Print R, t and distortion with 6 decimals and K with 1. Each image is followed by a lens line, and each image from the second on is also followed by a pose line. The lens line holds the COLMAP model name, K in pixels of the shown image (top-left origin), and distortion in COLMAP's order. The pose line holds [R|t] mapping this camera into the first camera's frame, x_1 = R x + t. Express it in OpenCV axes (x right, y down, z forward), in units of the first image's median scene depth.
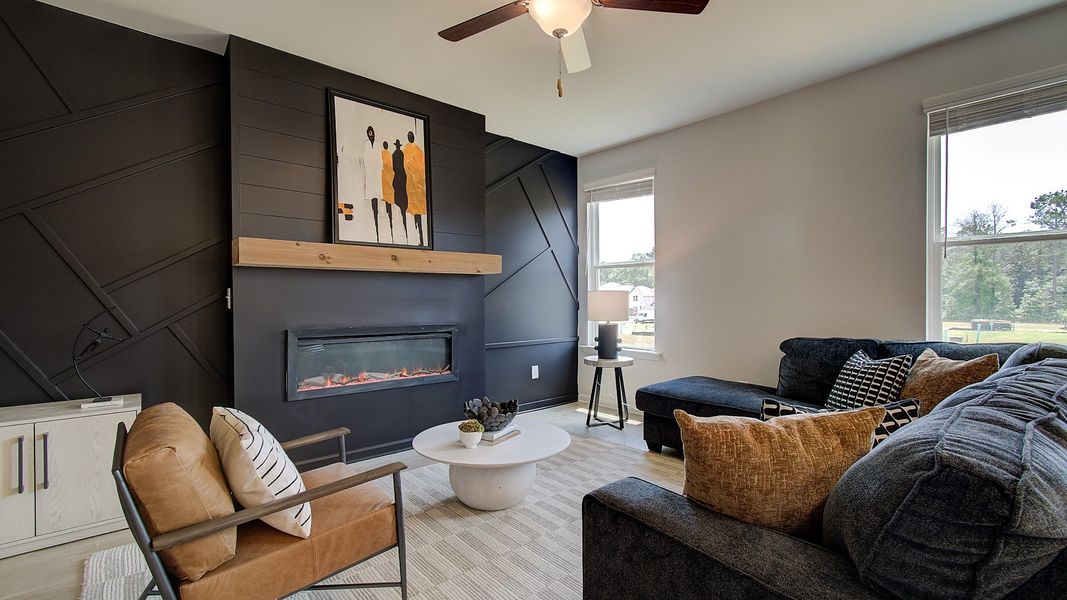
lens RADIAL K [[461.9, 0, 533.5], [0, 461.9, 300.0], [0, 0, 1]] dist [-0.013842, 0.010015]
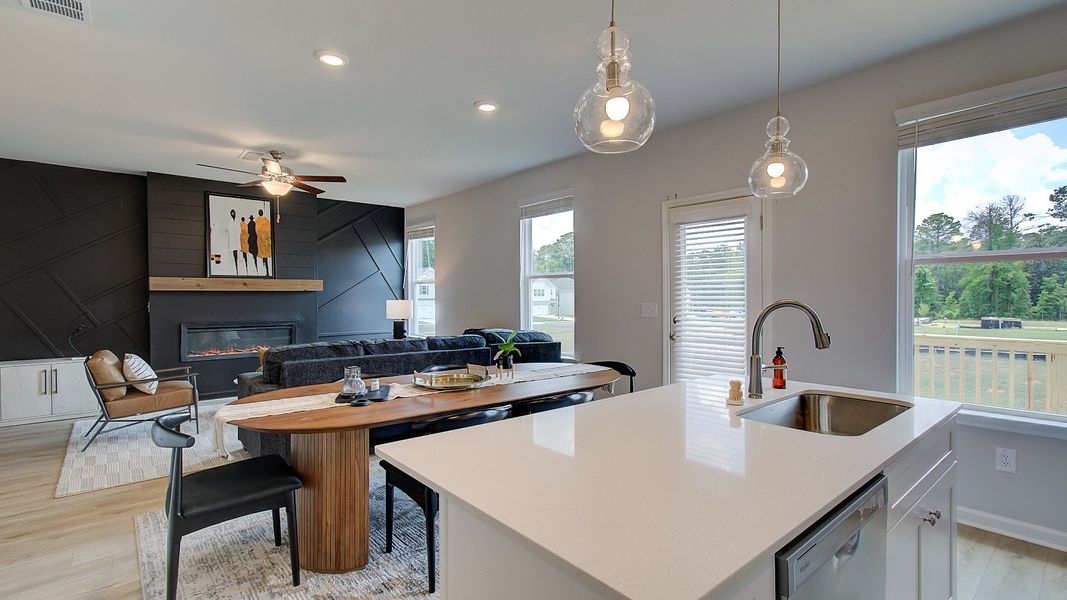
lens RADIAL K [[482.0, 0, 533.5], [0, 482.0, 300.0], [0, 0, 1]] dist [0.008764, 0.000047]
pose [[0.999975, -0.002696, -0.006462, 0.801948], [0.002721, 0.999989, 0.003940, -0.031825], [0.006451, -0.003958, 0.999971, -0.844527]]
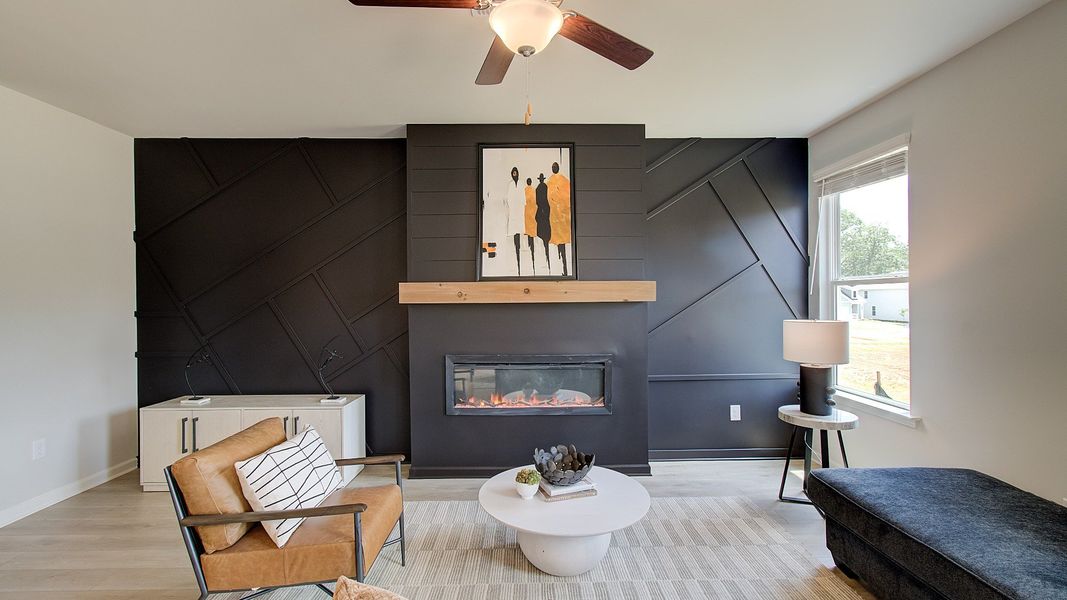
lens RADIAL K [[461.9, 0, 533.5], [0, 461.9, 300.0], [0, 0, 1]] dist [-0.013842, 0.010015]
pose [[0.770073, -0.006527, -0.637923, 0.353166], [0.003408, 0.999975, -0.006118, -0.061078], [0.637947, 0.002538, 0.770076, 0.201205]]
